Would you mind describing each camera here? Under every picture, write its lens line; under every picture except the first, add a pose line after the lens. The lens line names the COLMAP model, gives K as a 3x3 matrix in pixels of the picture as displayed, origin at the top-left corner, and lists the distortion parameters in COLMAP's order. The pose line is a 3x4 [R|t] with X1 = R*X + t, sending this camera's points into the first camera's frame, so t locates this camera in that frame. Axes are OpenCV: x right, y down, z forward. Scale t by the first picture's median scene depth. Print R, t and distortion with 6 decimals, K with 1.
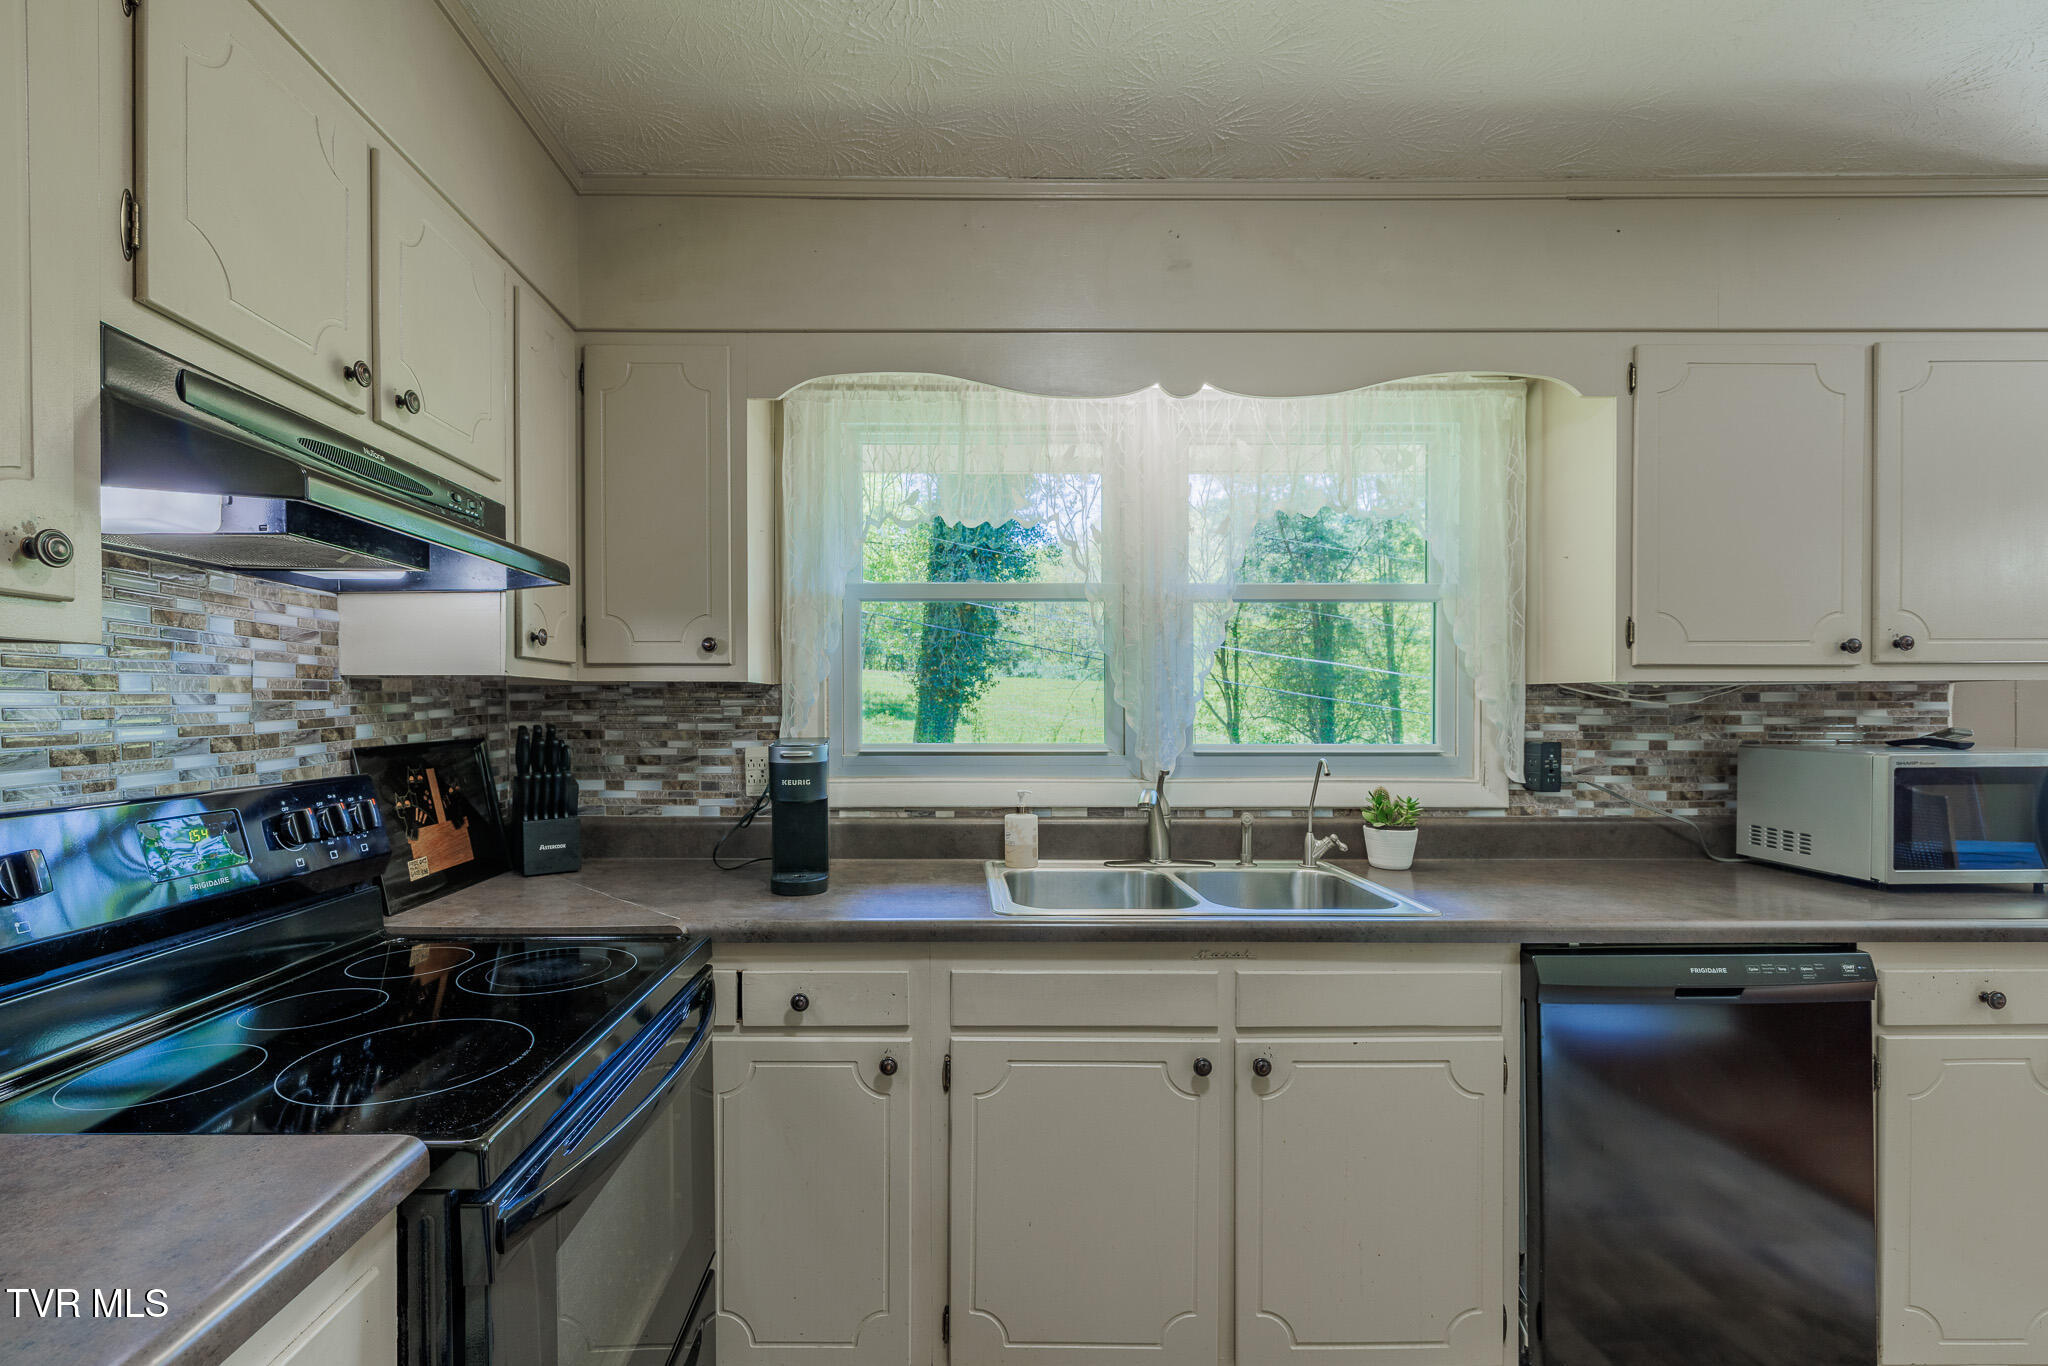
lens RADIAL K [[883.3, 0, 951.3], [0, 883.3, 713.2], [0, 0, 1]] dist [-0.000428, -0.000070]
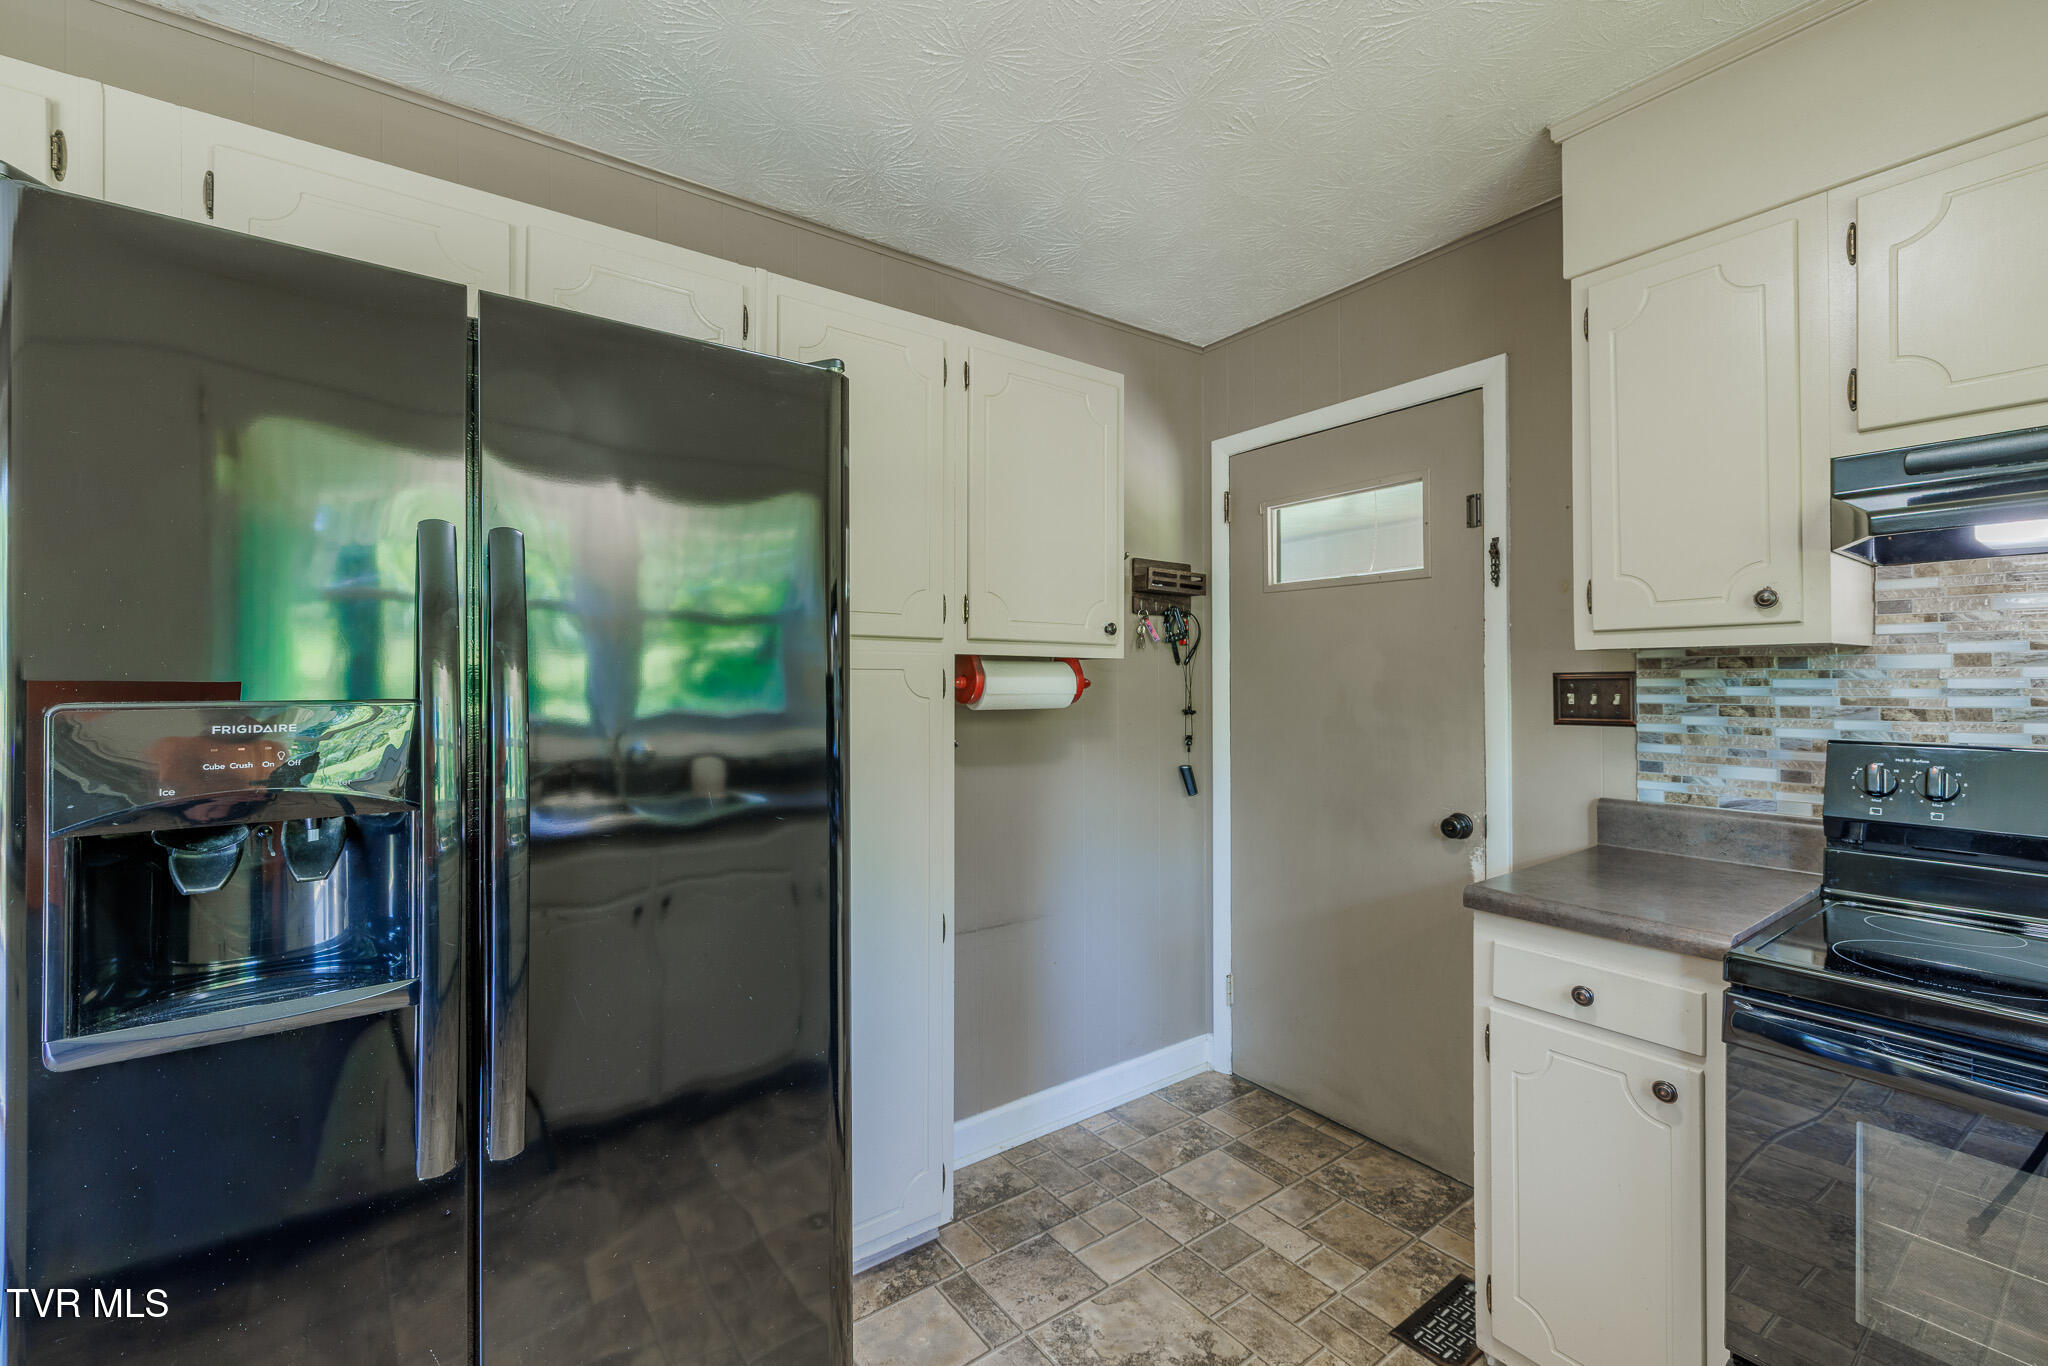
lens RADIAL K [[857.4, 0, 1019.6], [0, 857.4, 674.7], [0, 0, 1]] dist [0.000665, 0.000047]
pose [[-0.810371, -0.002277, -0.585912, 0.598928], [-0.000766, 0.999996, -0.002826, -0.003919], [0.585916, -0.001842, -0.810370, 0.634861]]
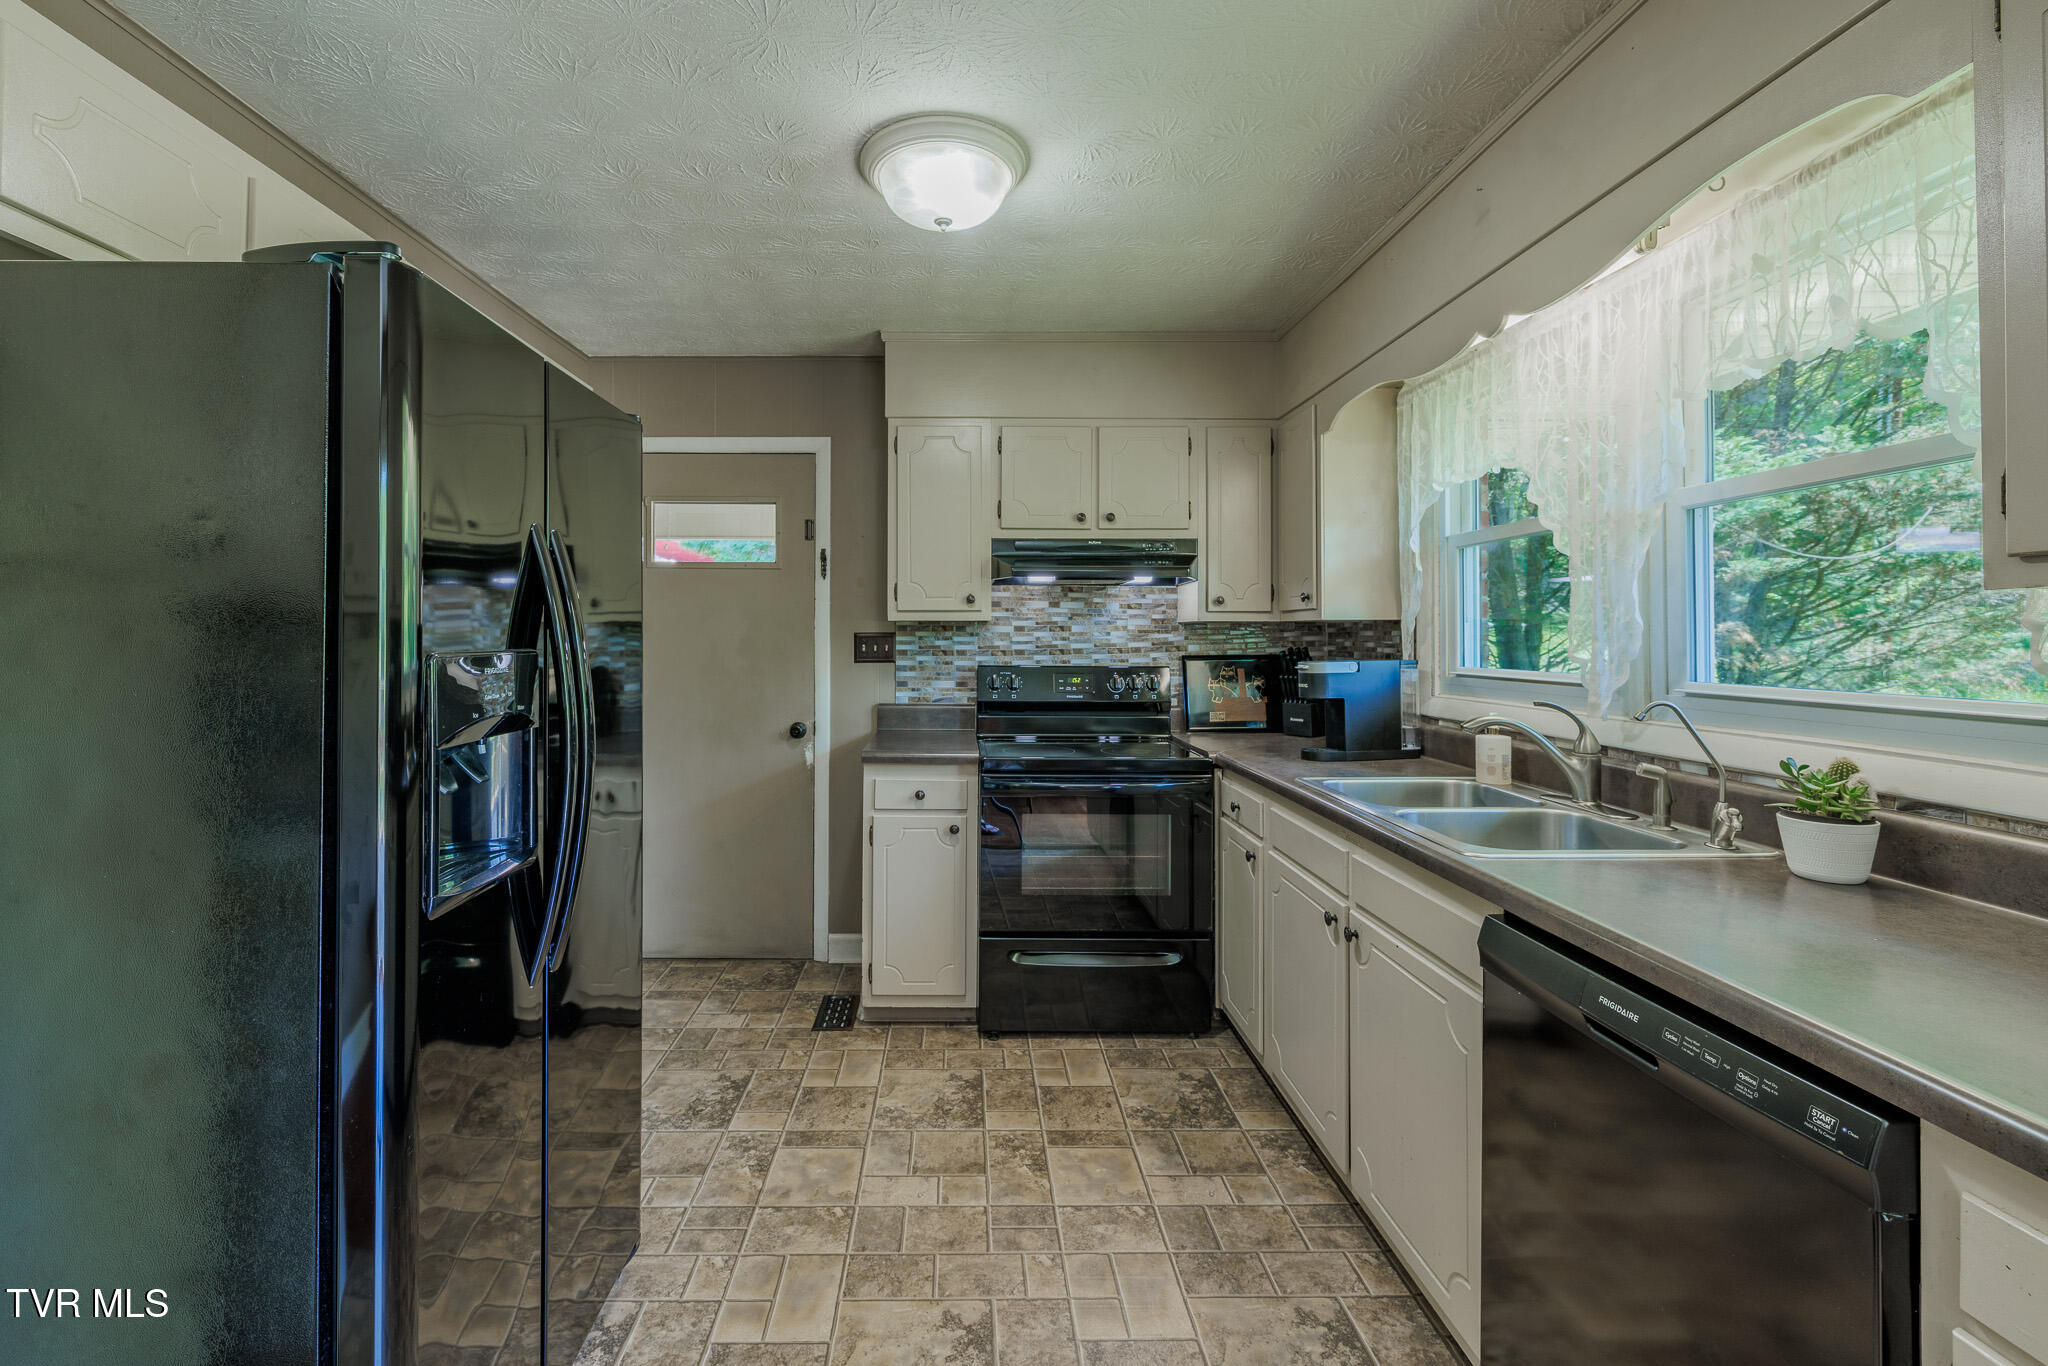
lens RADIAL K [[870.9, 0, 969.5], [0, 870.9, 630.8], [0, 0, 1]] dist [-0.000989, -0.000284]
pose [[0.003934, -0.006639, -0.999970, 1.285636], [-0.006573, 0.999956, -0.006665, -0.003018], [0.999971, 0.006599, 0.003891, 0.392344]]
